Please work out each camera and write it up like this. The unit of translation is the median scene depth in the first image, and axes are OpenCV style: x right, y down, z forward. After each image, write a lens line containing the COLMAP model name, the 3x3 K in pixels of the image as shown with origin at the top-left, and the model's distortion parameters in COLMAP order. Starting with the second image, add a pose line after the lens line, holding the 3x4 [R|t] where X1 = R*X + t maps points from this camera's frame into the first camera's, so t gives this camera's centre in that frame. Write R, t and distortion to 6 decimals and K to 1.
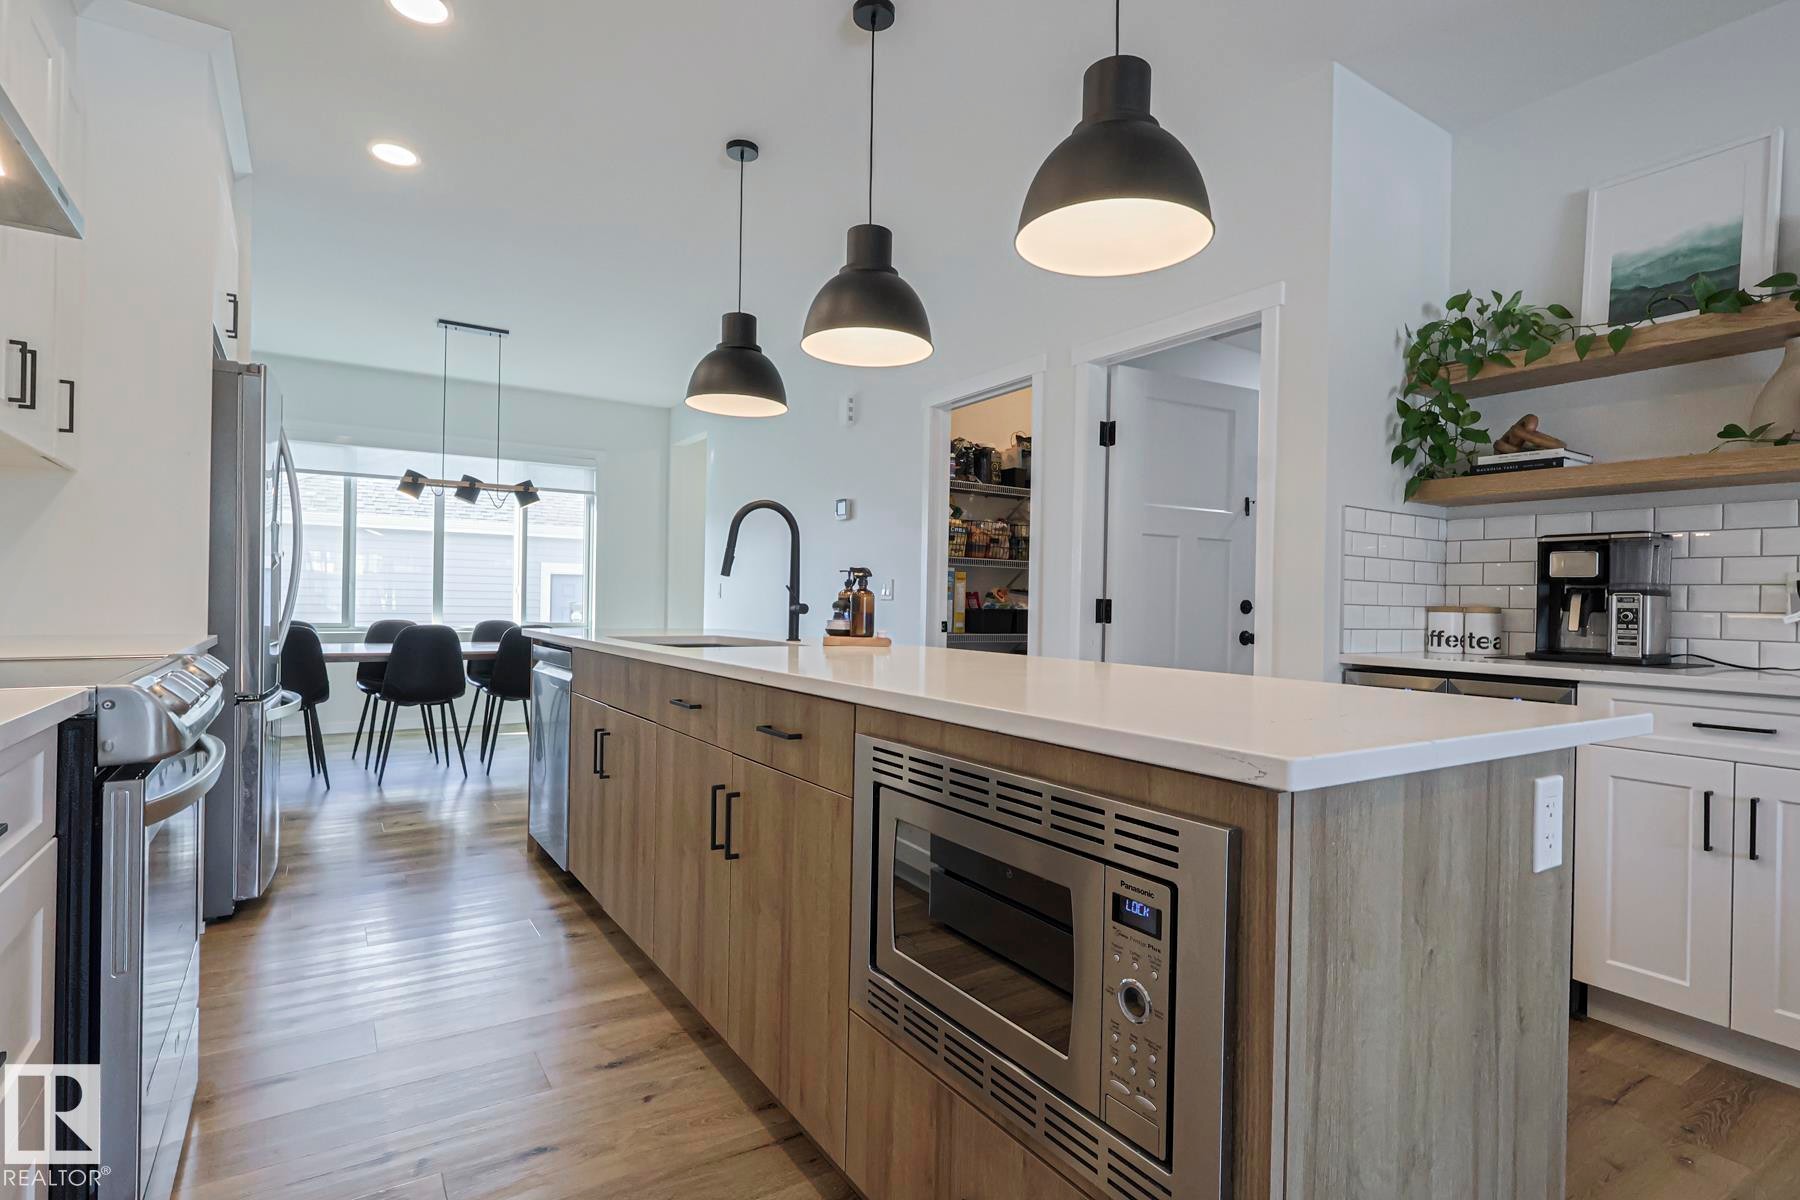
lens RADIAL K [[887.5, 0, 897.1], [0, 887.5, 604.4], [0, 0, 1]] dist [0.002843, 0.001270]
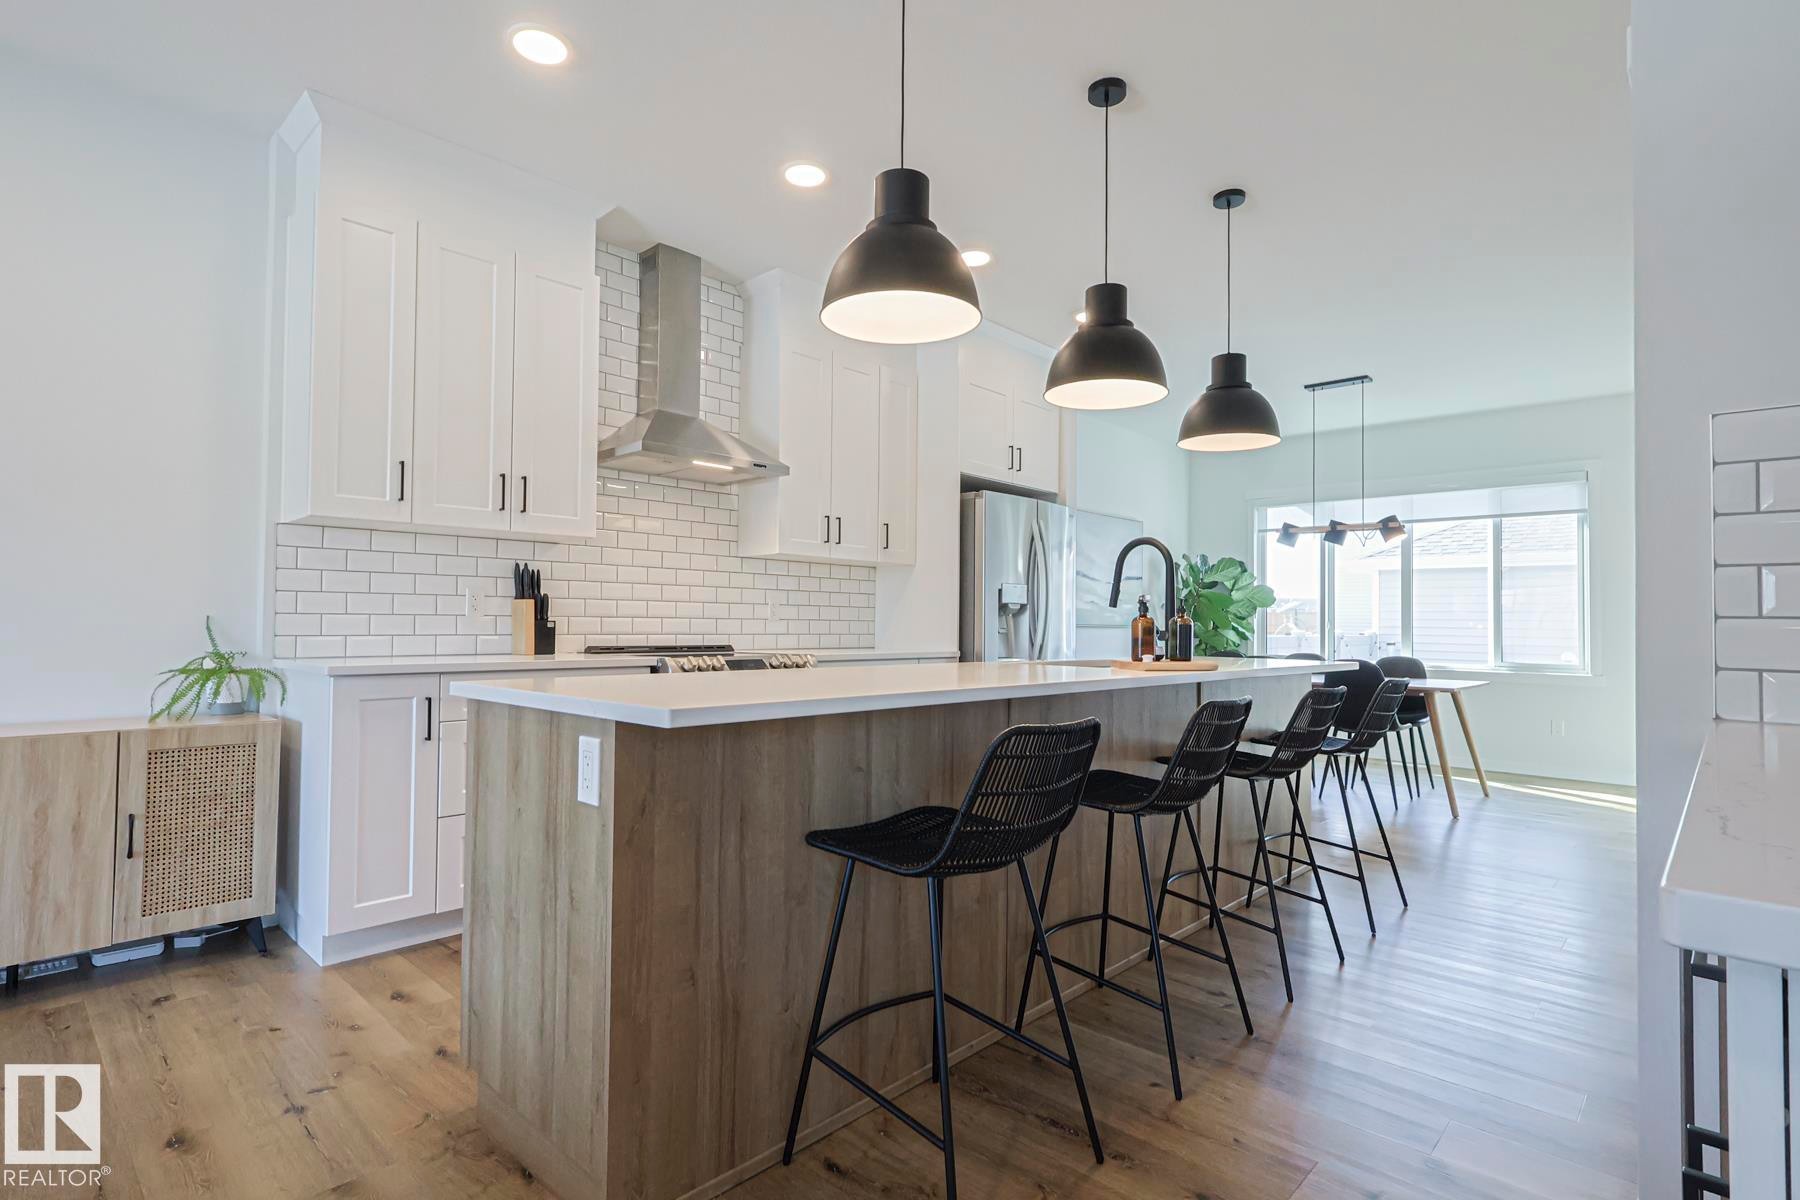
lens RADIAL K [[887.5, 0, 892.8], [0, 887.5, 596.1], [0, 0, 1]] dist [0.002843, 0.001270]
pose [[0.241780, -0.047297, -0.969178, 0.448207], [-0.008344, 0.998673, -0.050818, 0.007653], [0.970295, 0.020374, 0.241064, 0.226664]]
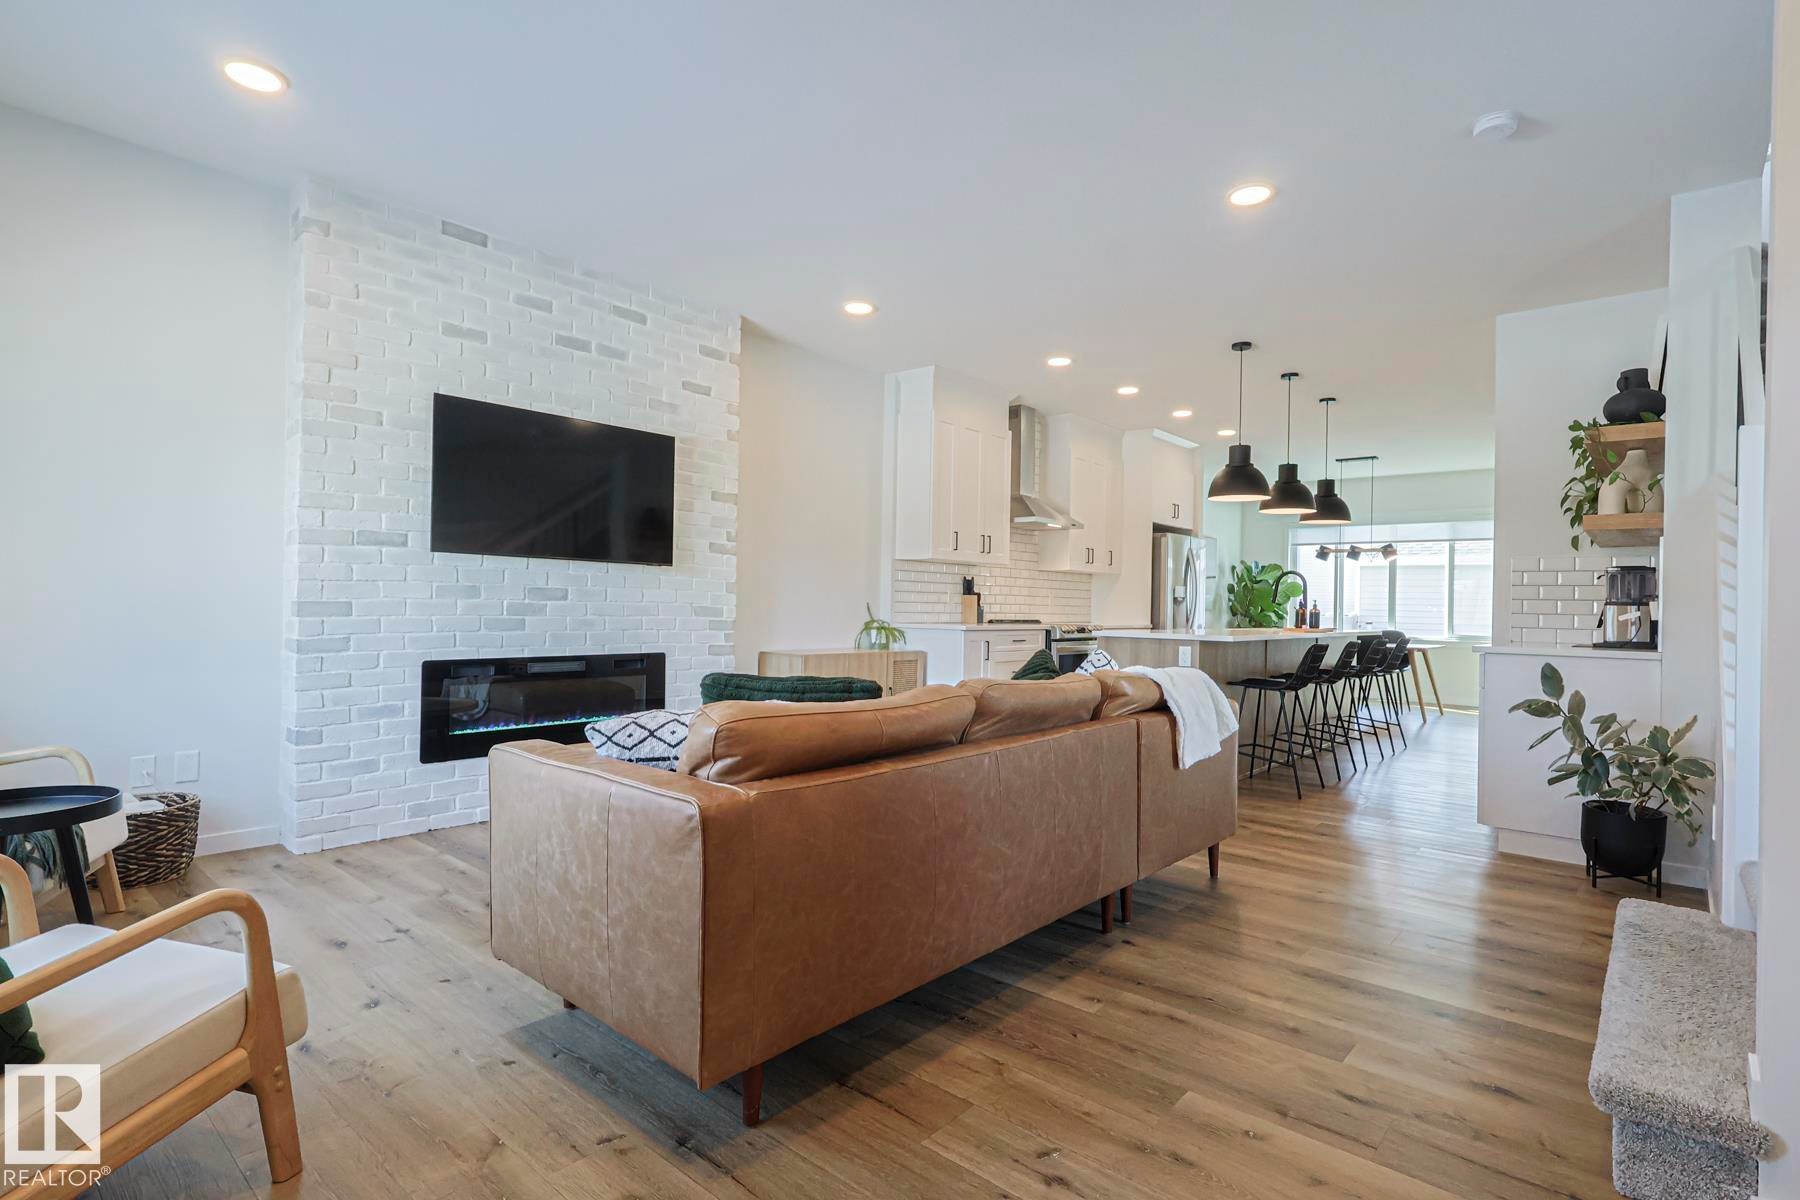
lens RADIAL K [[887.5, 0, 900.6], [0, 887.5, 603.3], [0, 0, 1]] dist [0.002843, 0.001270]
pose [[0.284562, -0.011971, -0.958583, 0.960281], [-0.018242, 0.999673, -0.017899, 0.015886], [0.958484, 0.022580, 0.284250, -0.348964]]
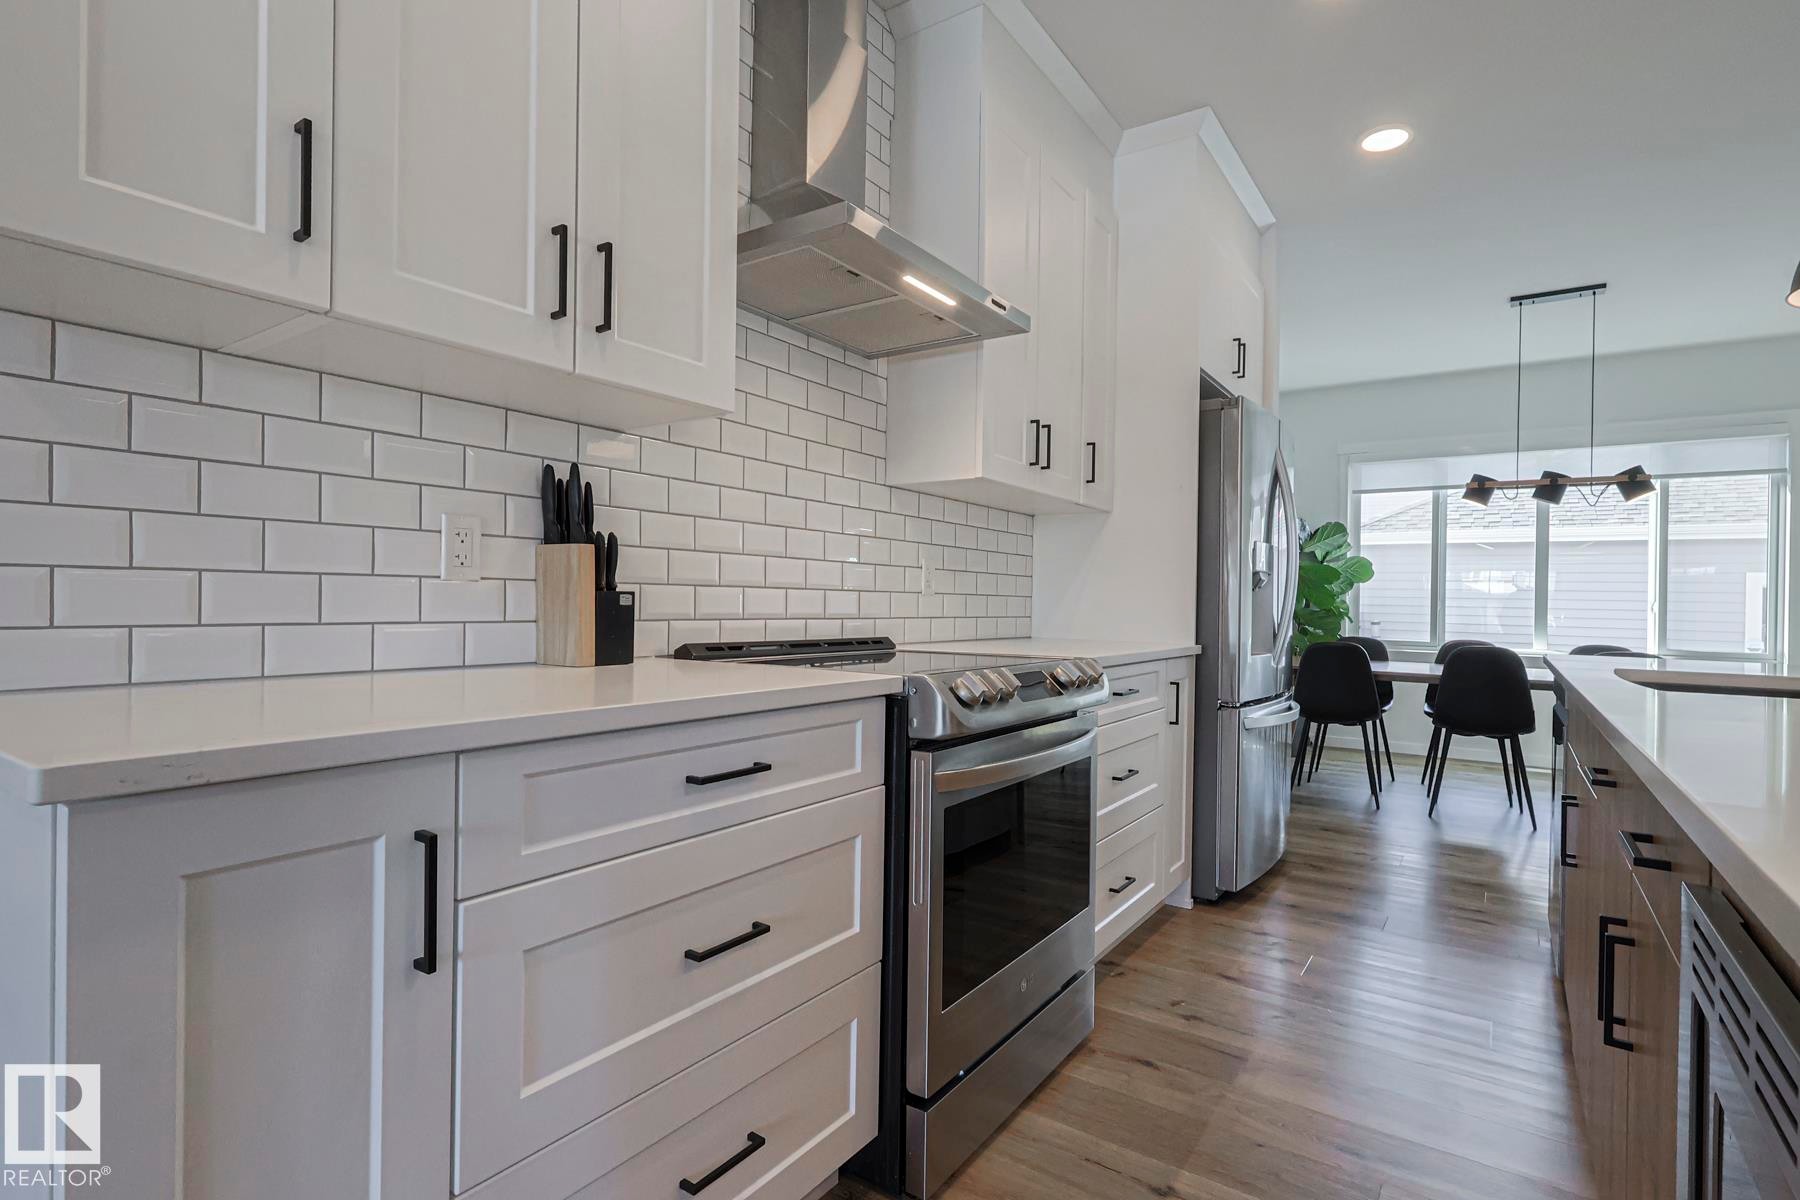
lens RADIAL K [[887.5, 0, 888.5], [0, 887.5, 605.5], [0, 0, 1]] dist [0.002843, 0.001270]
pose [[0.378976, -0.007323, -0.925378, 0.061084], [-0.013911, 0.999811, -0.013609, 0.002111], [0.925302, 0.018030, 0.378802, 0.106406]]
